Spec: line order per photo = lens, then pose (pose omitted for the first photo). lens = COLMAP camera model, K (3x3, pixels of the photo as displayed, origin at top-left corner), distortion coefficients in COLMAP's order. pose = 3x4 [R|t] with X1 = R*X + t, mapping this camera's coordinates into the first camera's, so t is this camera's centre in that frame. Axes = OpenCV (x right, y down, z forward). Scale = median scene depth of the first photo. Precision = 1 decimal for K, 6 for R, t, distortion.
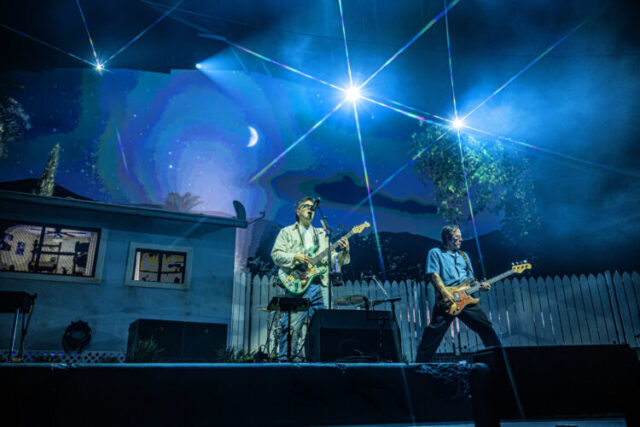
lens RADIAL K [[508.1, 0, 328.4], [0, 508.1, 213.2], [0, 0, 1]] dist [-0.002404, 0.000738]
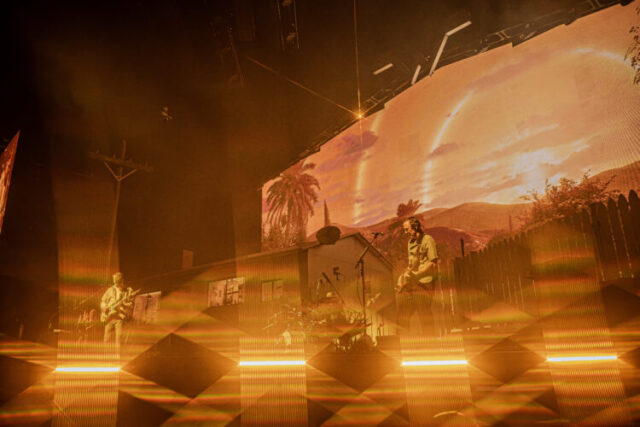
lens RADIAL K [[508.1, 0, 328.4], [0, 508.1, 213.2], [0, 0, 1]] dist [-0.002404, 0.000738]
pose [[0.467673, -0.239488, -0.850839, 1.197950], [0.303855, 0.947490, -0.099675, 0.093547], [0.830033, -0.211917, 0.515885, 0.417112]]
